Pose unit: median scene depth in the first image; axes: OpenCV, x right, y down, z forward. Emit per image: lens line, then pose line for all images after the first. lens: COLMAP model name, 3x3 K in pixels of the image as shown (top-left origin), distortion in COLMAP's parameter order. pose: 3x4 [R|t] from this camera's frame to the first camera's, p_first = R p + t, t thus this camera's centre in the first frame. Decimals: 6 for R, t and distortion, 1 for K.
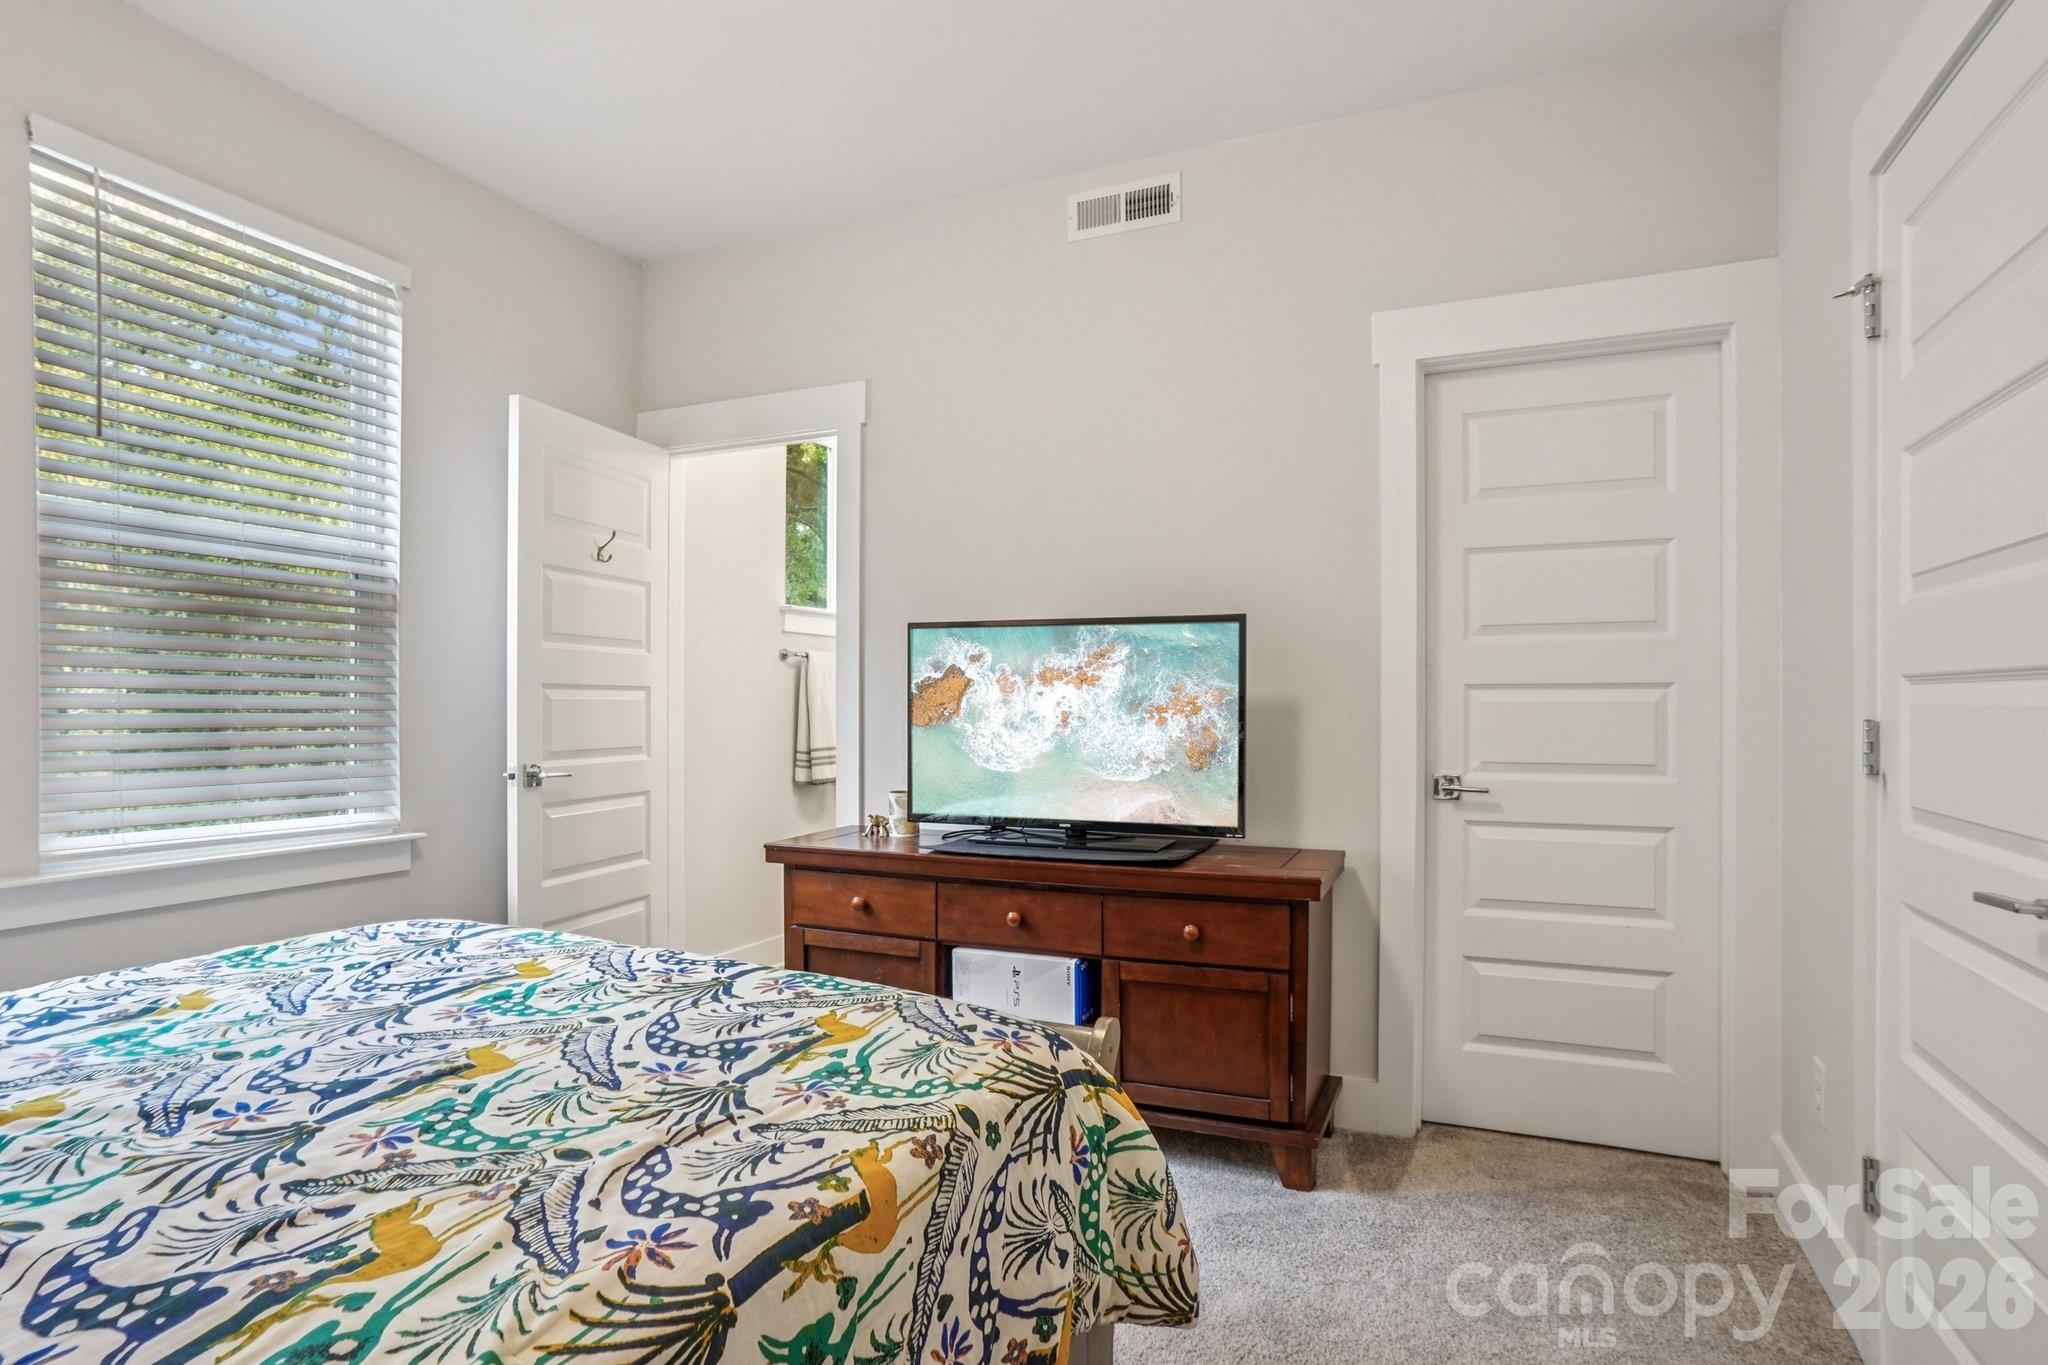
lens RADIAL K [[1035.5, 0, 1024.0], [0, 1035.5, 682.5], [0, 0, 1]] dist [-0.088330, 0.049820]
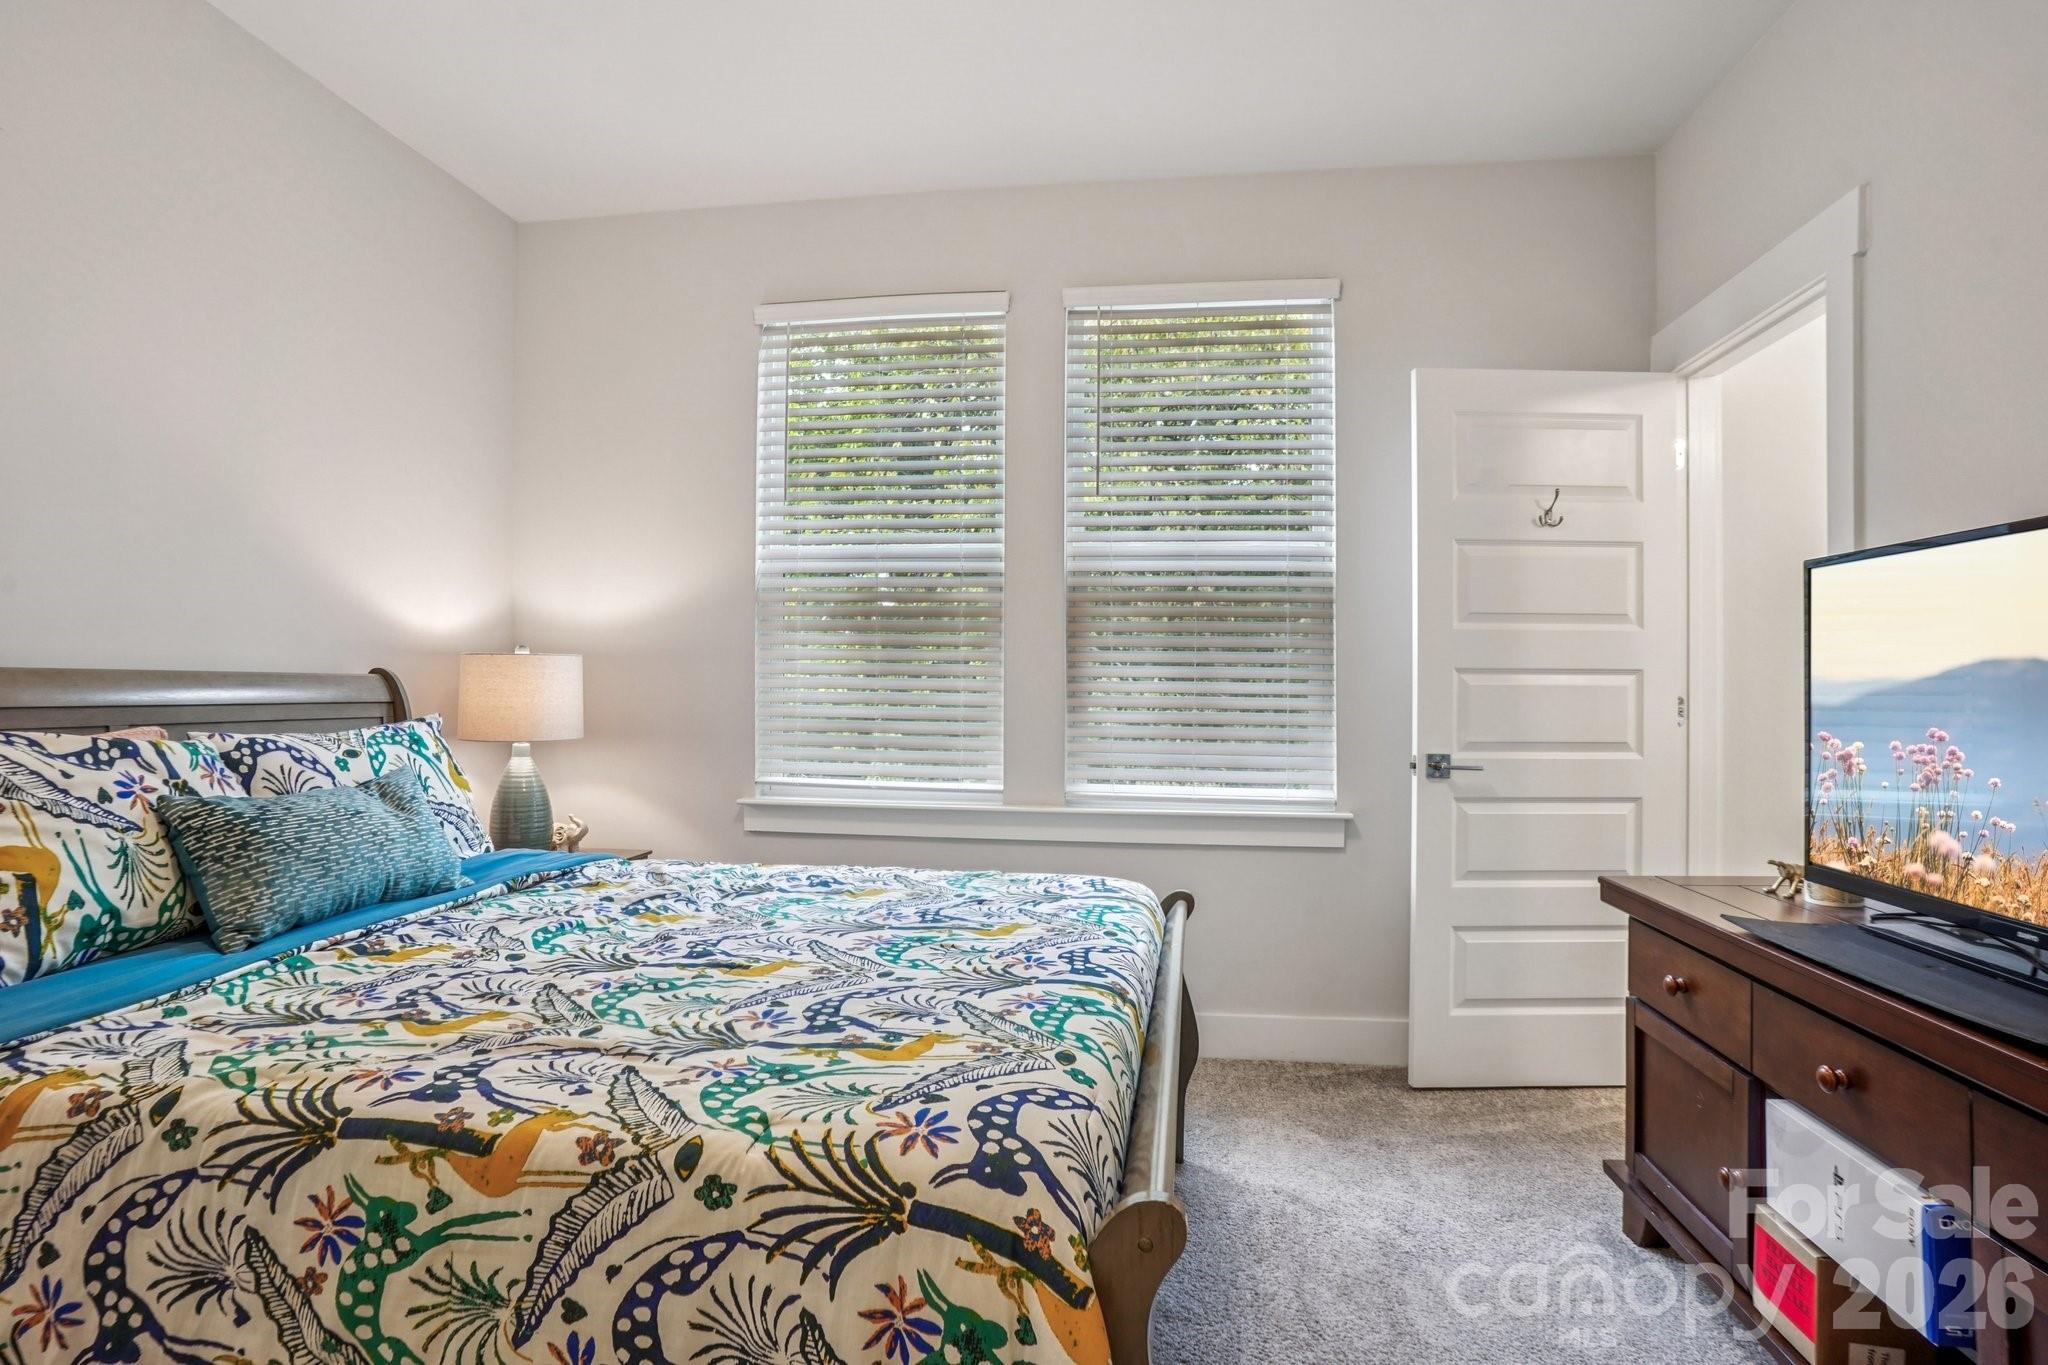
lens RADIAL K [[1035.5, 0, 1024.0], [0, 1035.5, 682.5], [0, 0, 1]] dist [-0.088330, 0.049820]
pose [[0.318993, -0.003594, -0.947750, 0.741151], [0.013324, 0.999911, 0.000692, 0.021164], [0.947664, -0.012849, 0.319012, 0.860580]]
